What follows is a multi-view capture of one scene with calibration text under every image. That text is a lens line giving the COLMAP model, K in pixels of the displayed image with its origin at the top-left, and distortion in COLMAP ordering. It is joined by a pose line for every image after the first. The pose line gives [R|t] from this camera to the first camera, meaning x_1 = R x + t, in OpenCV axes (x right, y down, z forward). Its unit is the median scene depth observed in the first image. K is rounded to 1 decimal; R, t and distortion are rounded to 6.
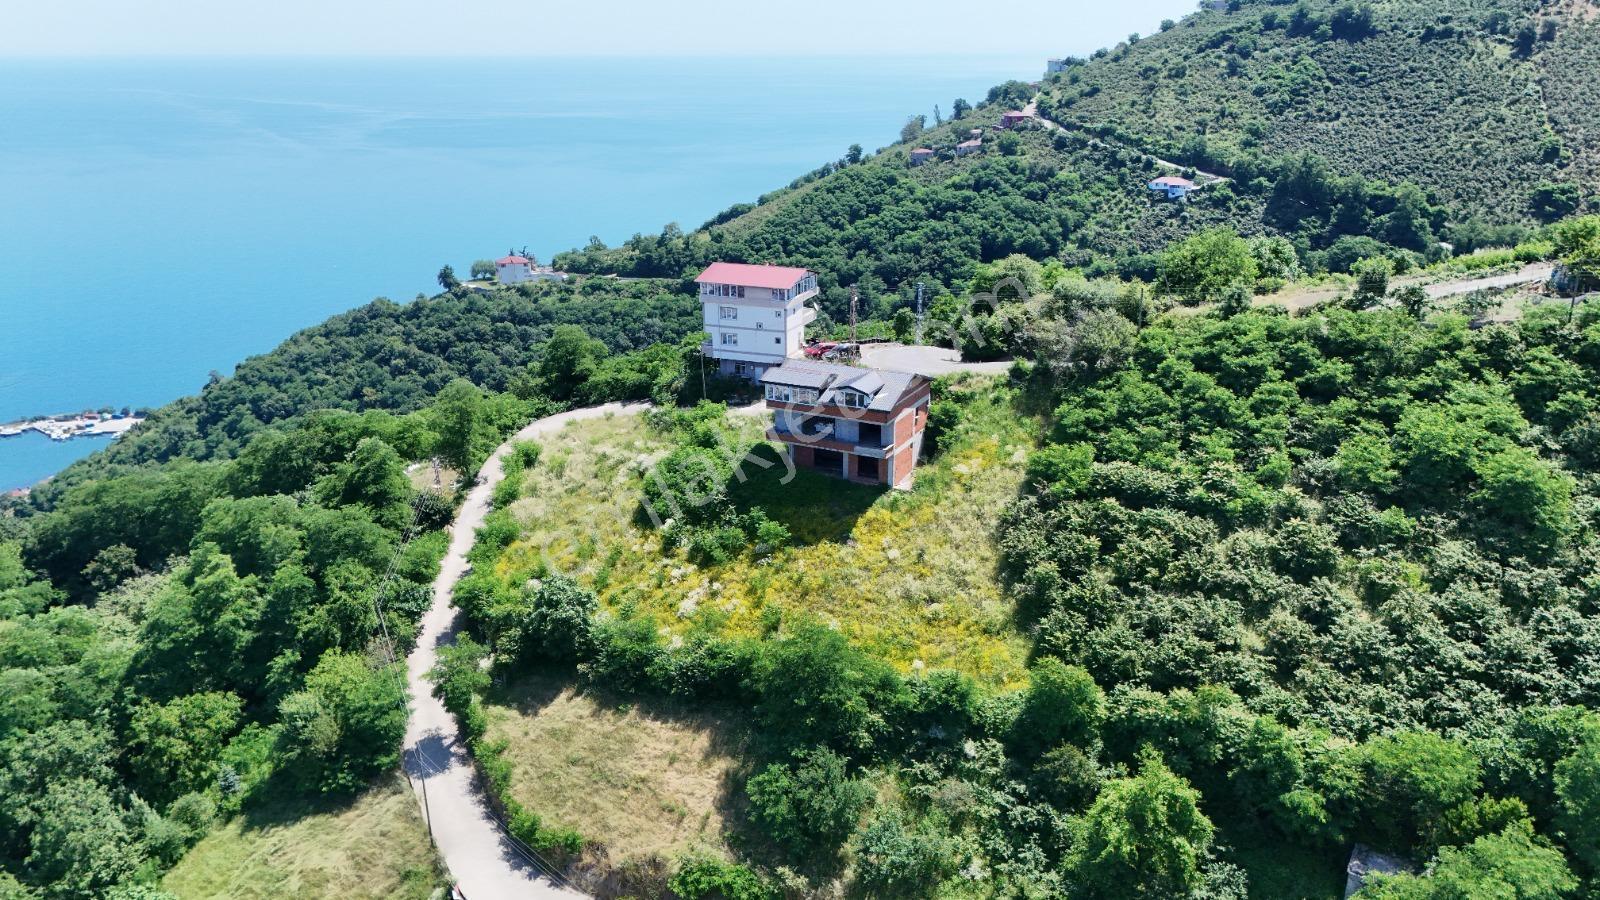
lens RADIAL K [[1174.5, 0, 802.9], [0, 1174.5, 455.0], [0, 0, 1]] dist [0.073360, -0.066673]
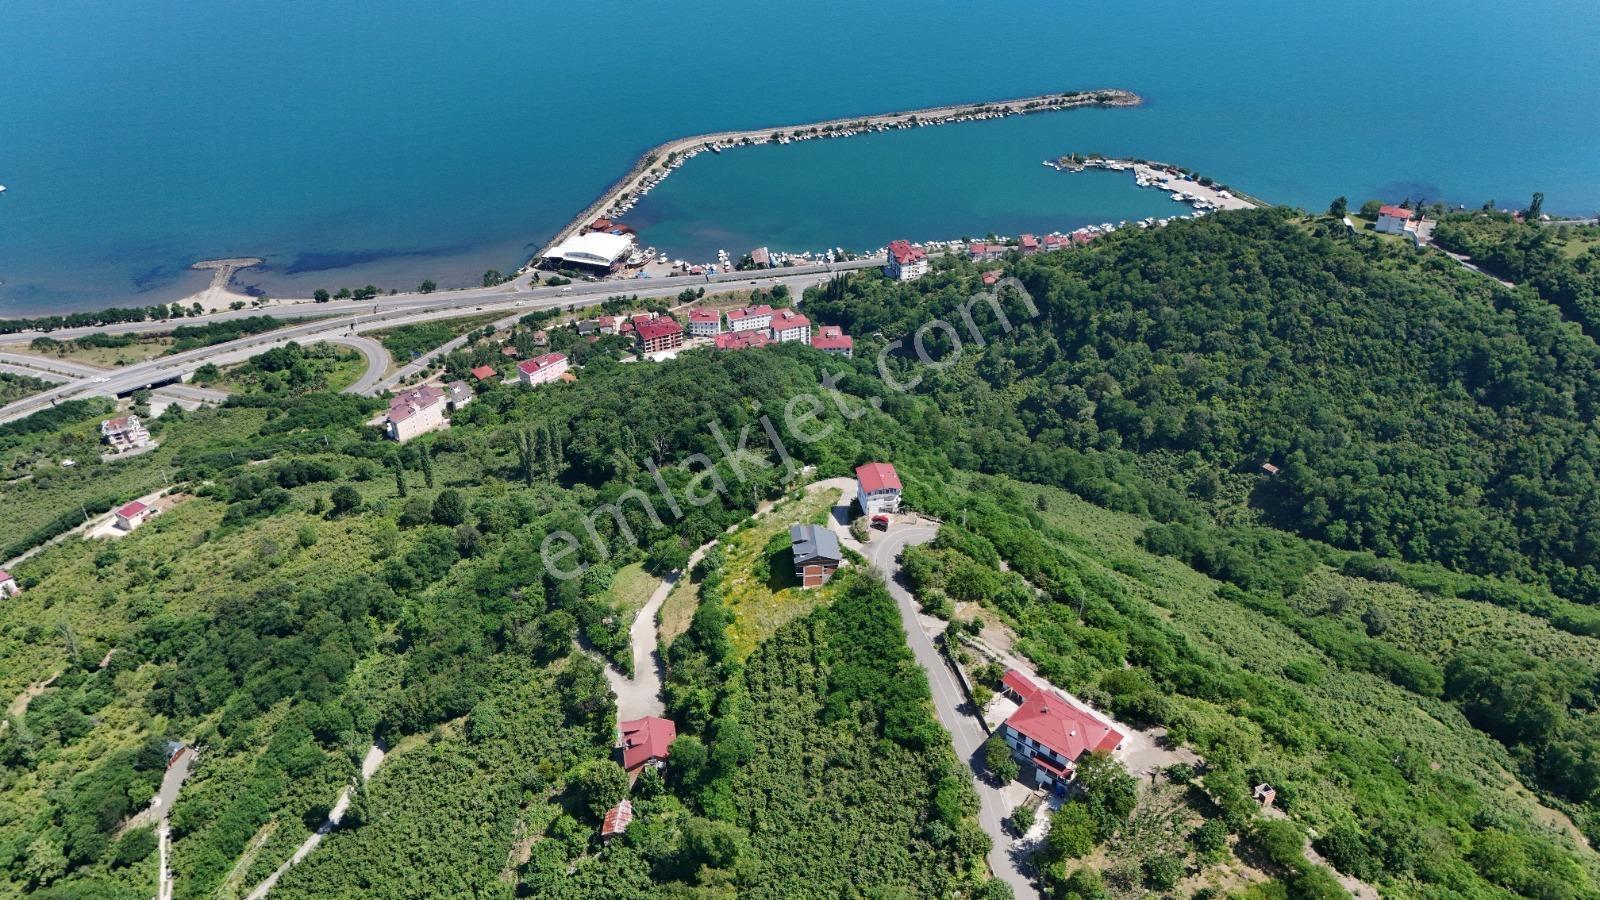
lens RADIAL K [[1174.5, 0, 802.9], [0, 1174.5, 464.4], [0, 0, 1]] dist [0.073360, -0.066673]
pose [[0.539359, 0.483122, -0.689699, 1.938840], [-0.279450, 0.875322, 0.394612, -1.382026], [0.794355, -0.020101, 0.607122, -0.712371]]
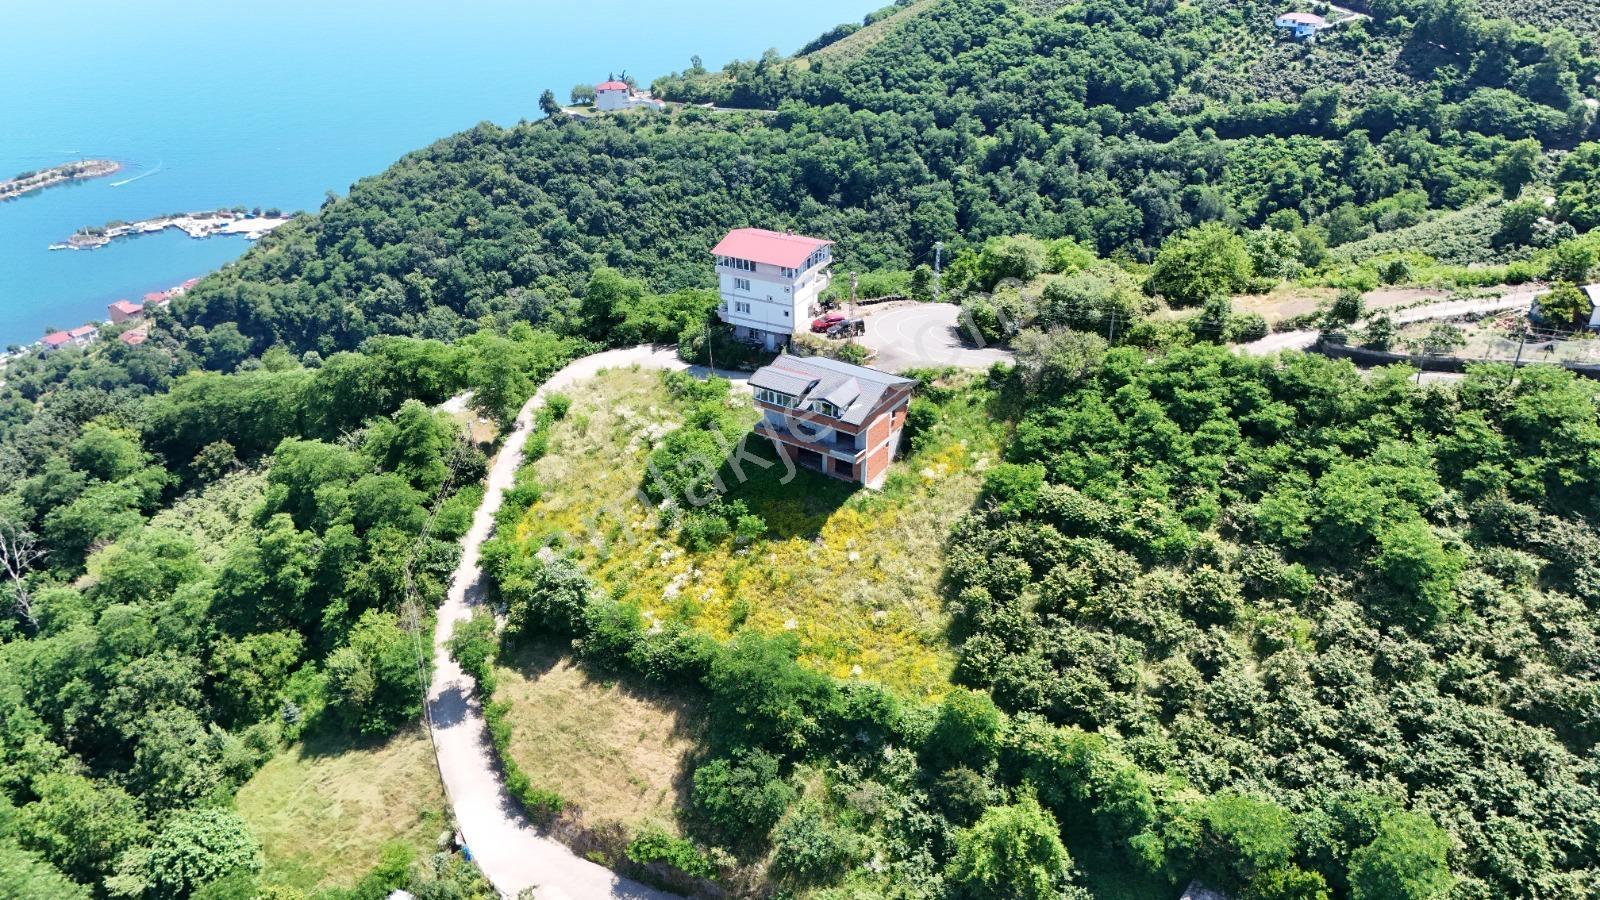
lens RADIAL K [[1174.5, 0, 802.8], [0, 1174.5, 453.6], [0, 0, 1]] dist [0.073360, -0.066673]
pose [[0.994516, 0.050118, -0.091794, 0.123570], [-0.033993, 0.984947, 0.169479, -0.194440], [0.098906, -0.165429, 0.981250, -0.078525]]
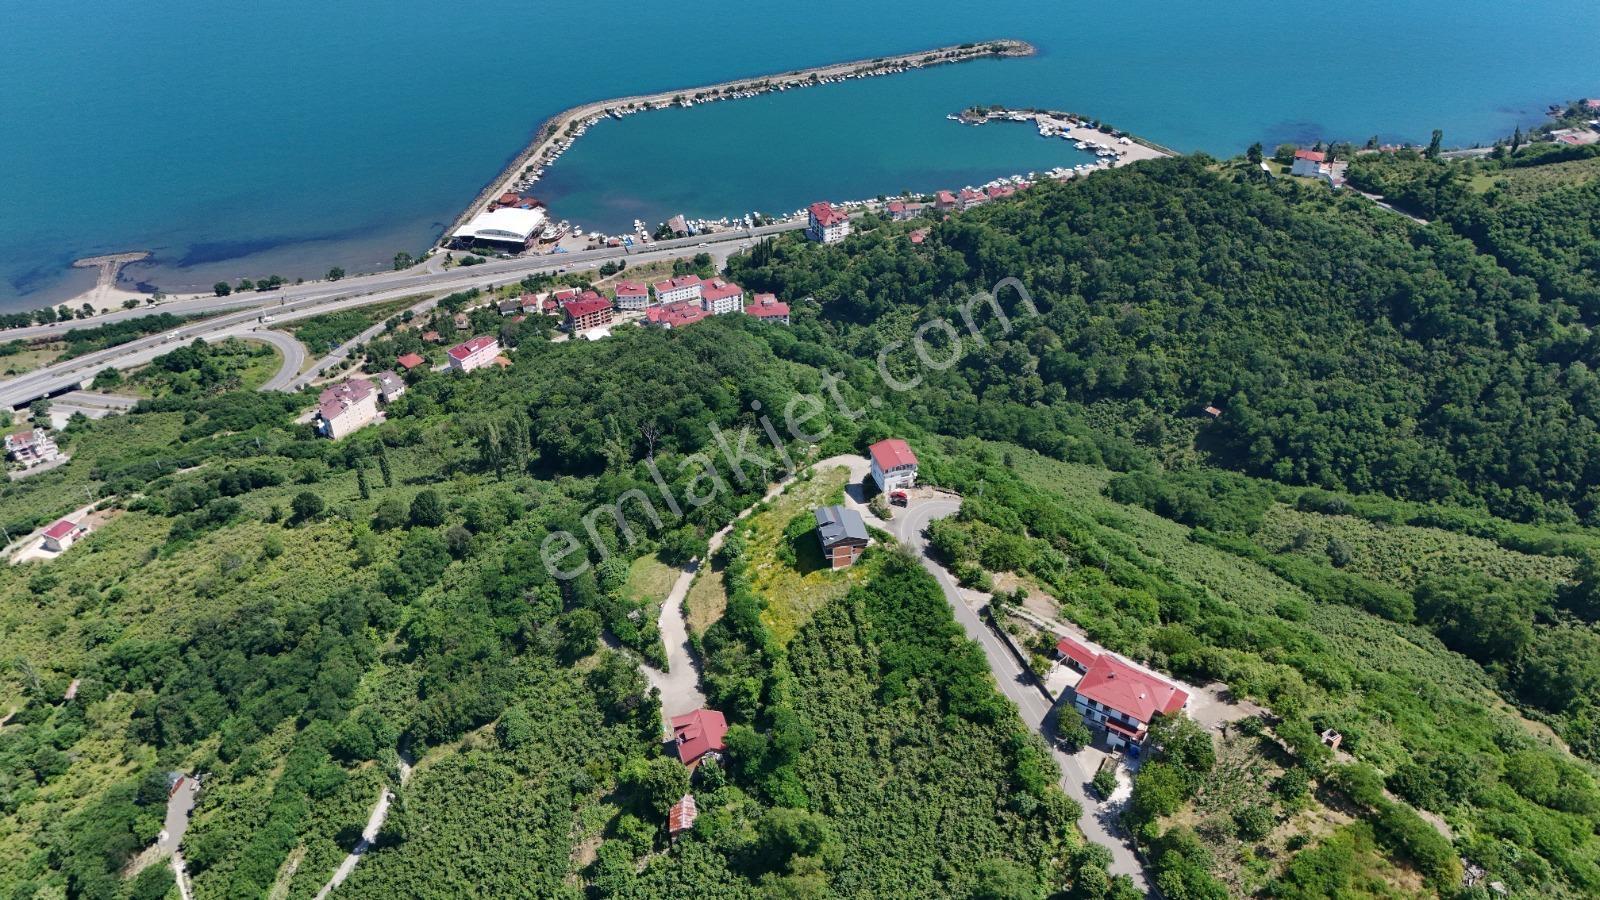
lens RADIAL K [[1174.5, 0, 803.1], [0, 1174.5, 463.4], [0, 0, 1]] dist [0.073360, -0.066673]
pose [[0.628372, 0.467269, -0.621939, 1.735468], [-0.256833, 0.879282, 0.401124, -1.356972], [0.734293, -0.092321, 0.672526, -0.954853]]
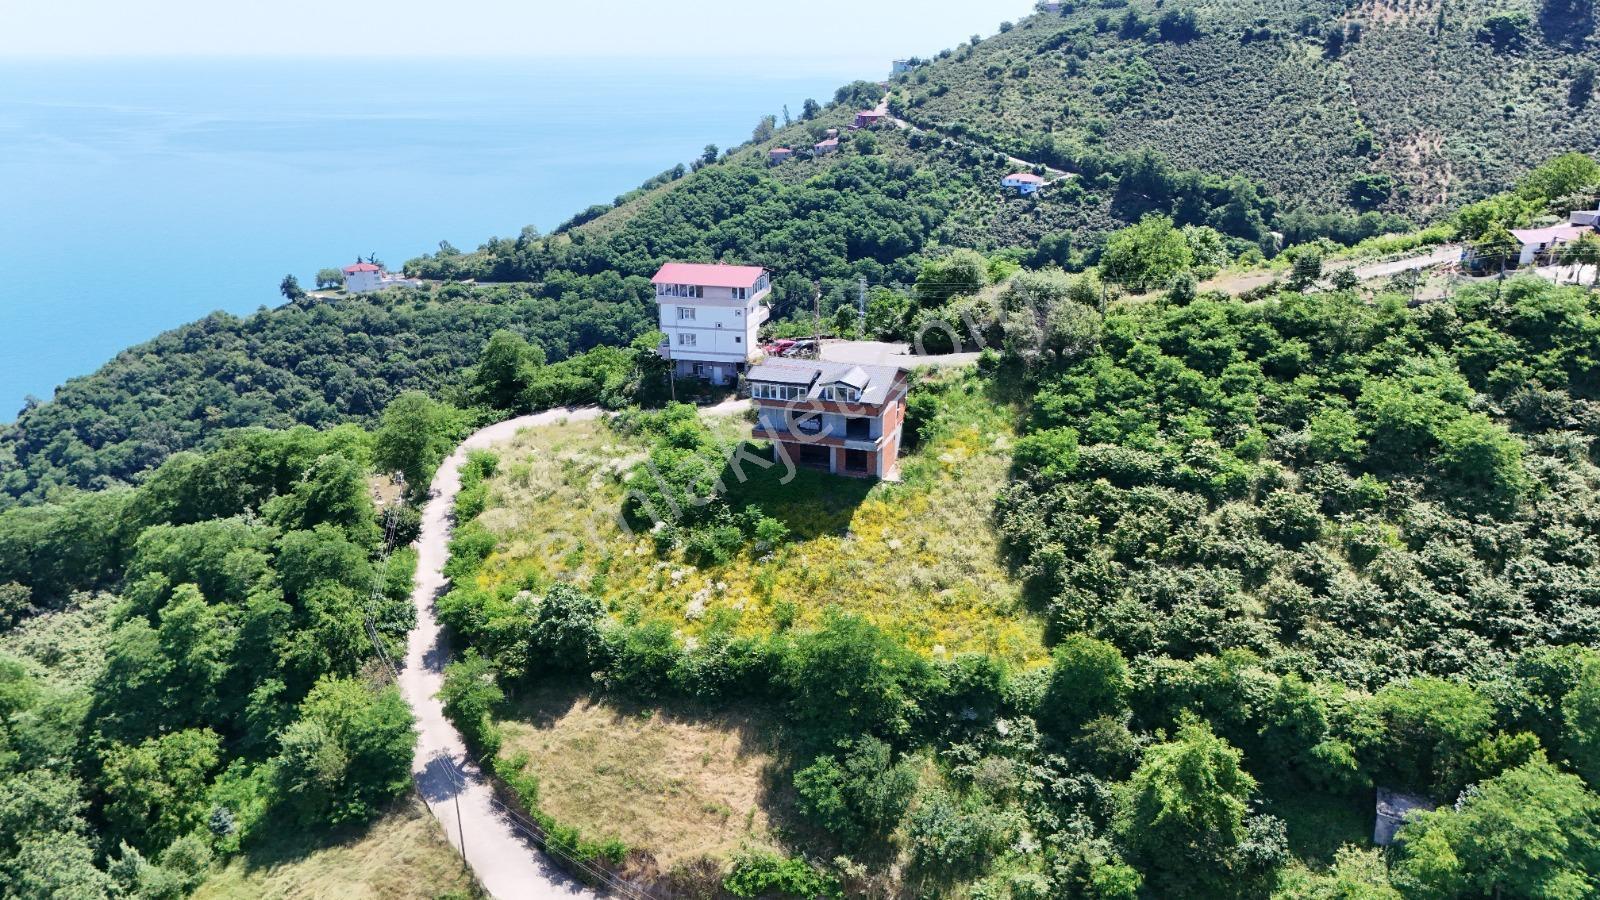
lens RADIAL K [[1174.5, 0, 801.5], [0, 1174.5, 452.9], [0, 0, 1]] dist [0.073360, -0.066673]
pose [[0.990655, -0.044239, 0.129017, -0.128282], [0.044474, 0.999010, 0.001060, 0.000681], [-0.128936, 0.004688, 0.991642, -0.000033]]
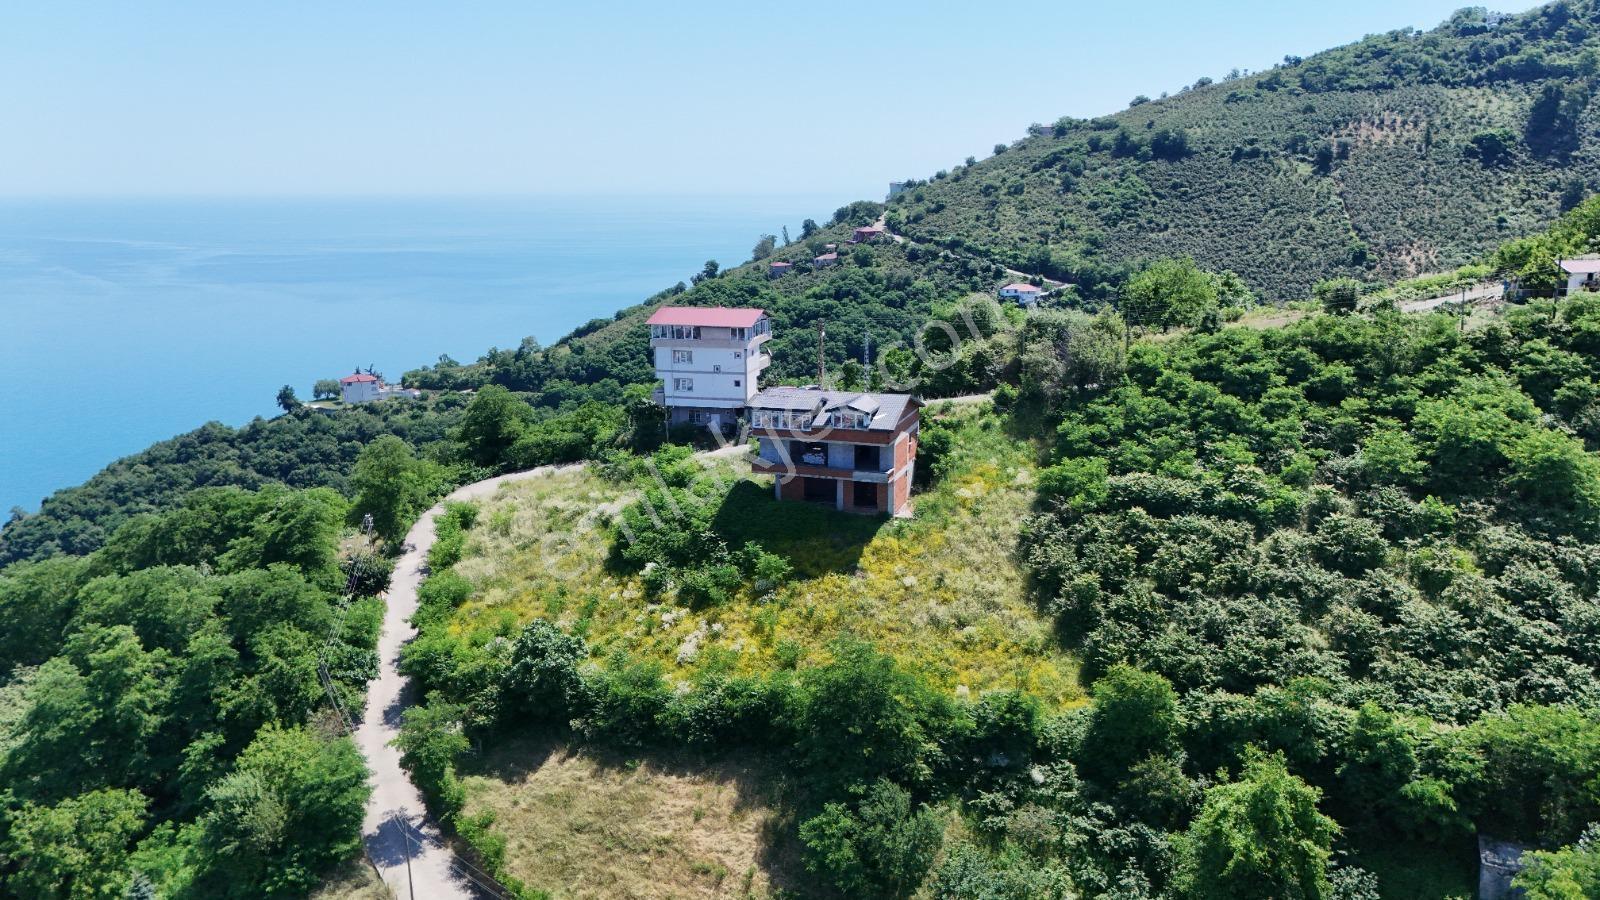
lens RADIAL K [[1174.5, 0, 802.0], [0, 1174.5, 455.1], [0, 0, 1]] dist [0.073360, -0.066673]
pose [[0.990413, -0.031516, 0.134492, -0.124664], [0.045856, 0.993425, -0.104897, 0.077461], [-0.130302, 0.110059, 0.985347, 0.089452]]
